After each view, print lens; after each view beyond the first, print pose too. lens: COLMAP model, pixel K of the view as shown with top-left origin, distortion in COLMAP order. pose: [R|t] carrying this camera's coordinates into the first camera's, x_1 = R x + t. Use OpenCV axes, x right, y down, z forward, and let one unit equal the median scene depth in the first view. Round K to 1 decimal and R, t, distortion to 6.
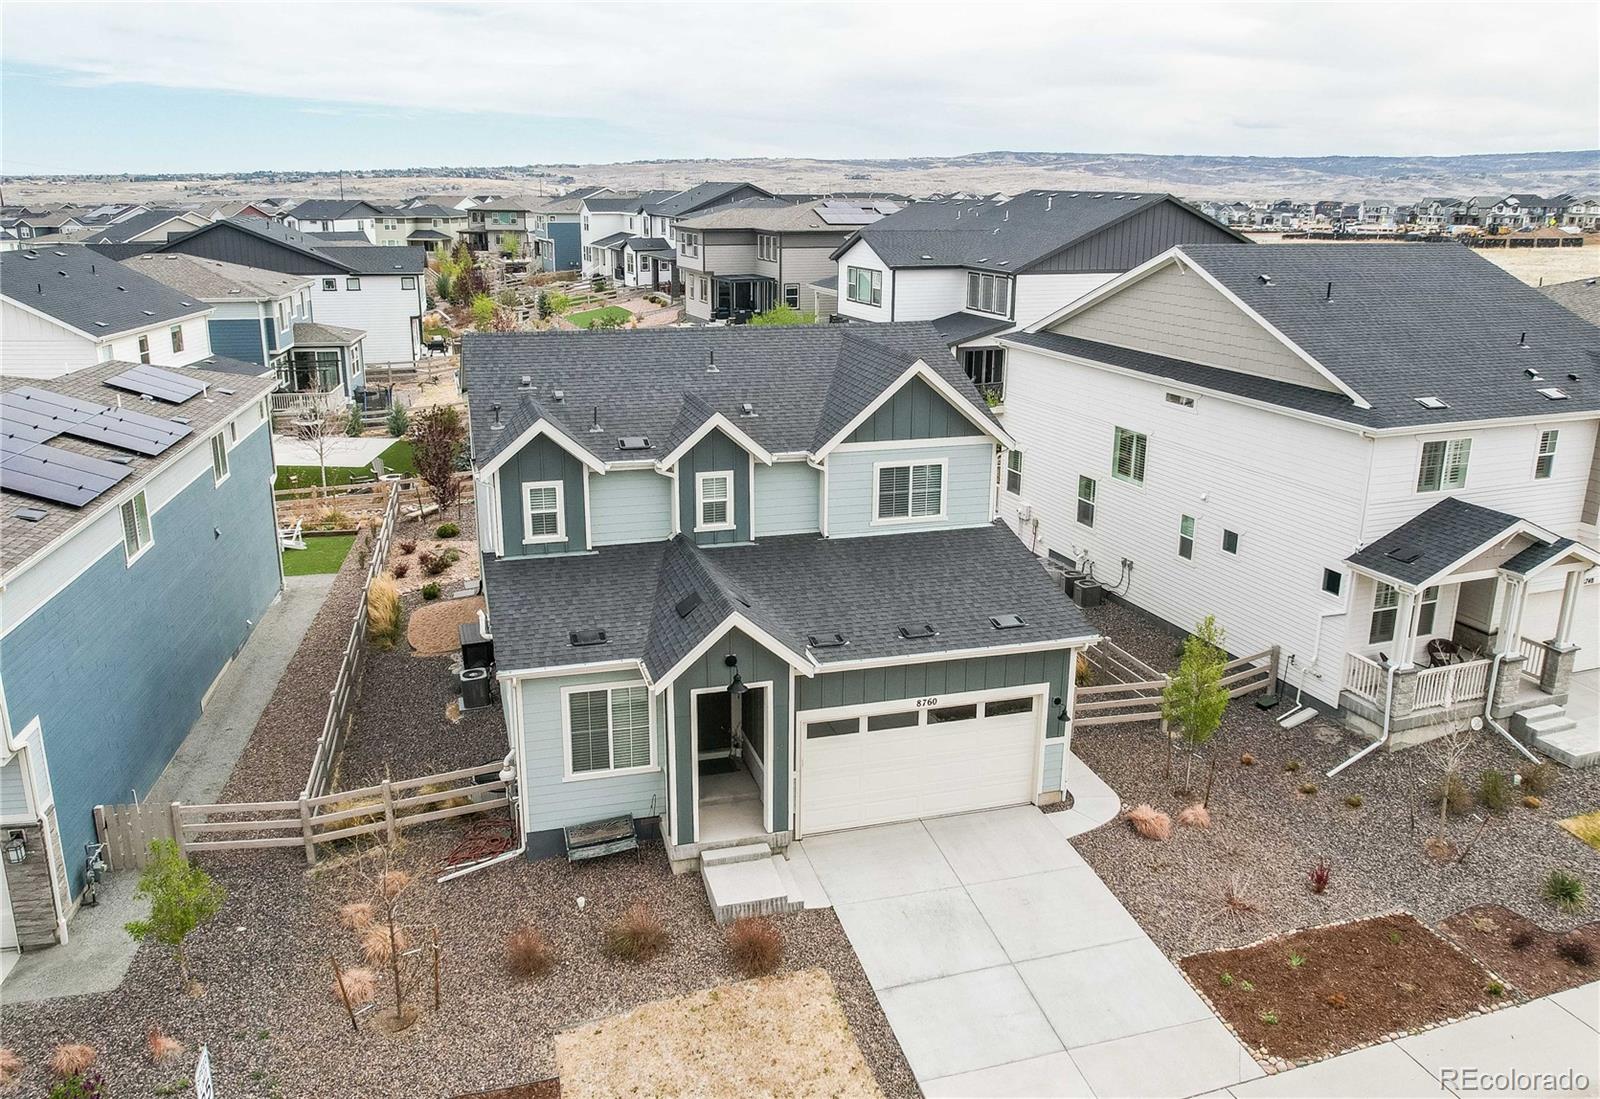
lens RADIAL K [[1248.0, 0, 800.0], [0, 1248.0, 549.5], [0, 0, 1]] dist [-0.053692, 0.050858]
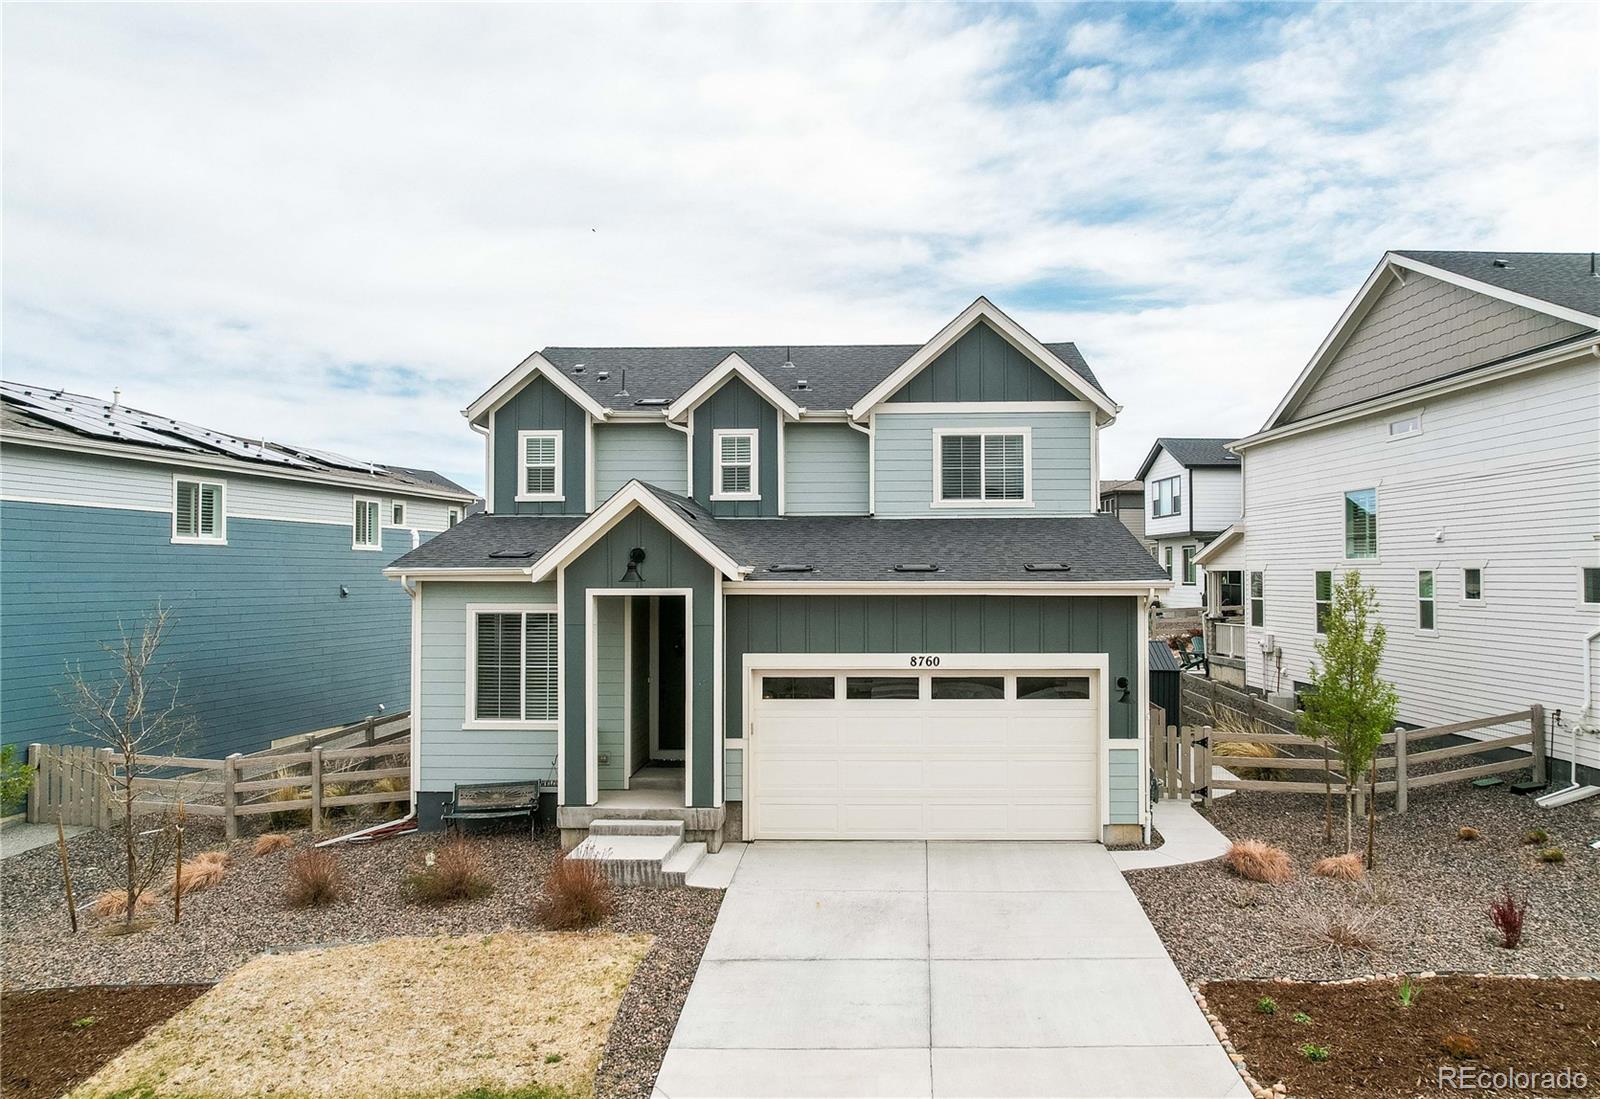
lens RADIAL K [[1253.9, 0, 803.2], [0, 1253.9, 502.0], [0, 0, 1]] dist [-0.037287, 0.004291]
pose [[0.948390, -0.017634, -0.316617, 0.257544], [-0.081118, 0.951742, -0.295986, 0.246126], [0.306557, 0.306393, 0.901192, 0.260862]]
